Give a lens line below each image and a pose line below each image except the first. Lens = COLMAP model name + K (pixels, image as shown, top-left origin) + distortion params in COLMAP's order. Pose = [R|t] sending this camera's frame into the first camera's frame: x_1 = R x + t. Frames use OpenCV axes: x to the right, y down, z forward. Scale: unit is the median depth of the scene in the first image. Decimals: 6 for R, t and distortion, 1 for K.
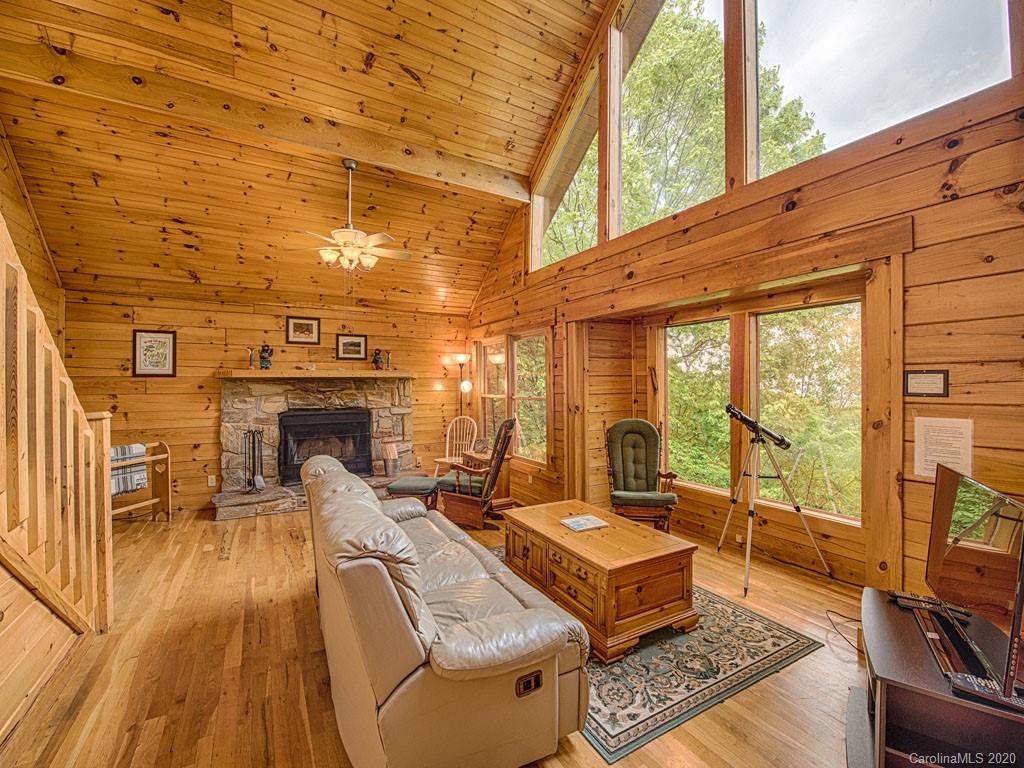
lens RADIAL K [[412.3, 0, 519.0], [0, 412.3, 379.2], [0, 0, 1]] dist [-0.018213, -0.000348]
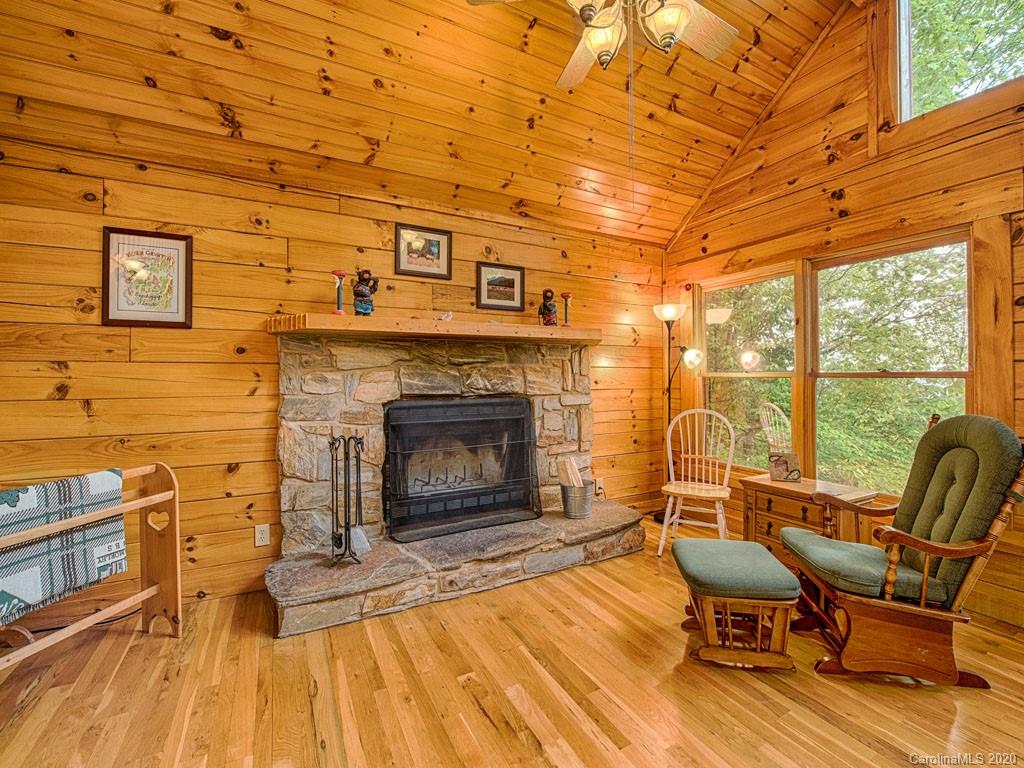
lens RADIAL K [[414.2, 0, 529.9], [0, 414.2, 374.7], [0, 0, 1]] dist [-0.017345, -0.000451]
pose [[0.999857, 0.002753, -0.016680, -0.458244], [-0.002637, 0.999972, 0.006999, 0.049657], [0.016699, -0.006955, 0.999836, 0.550881]]
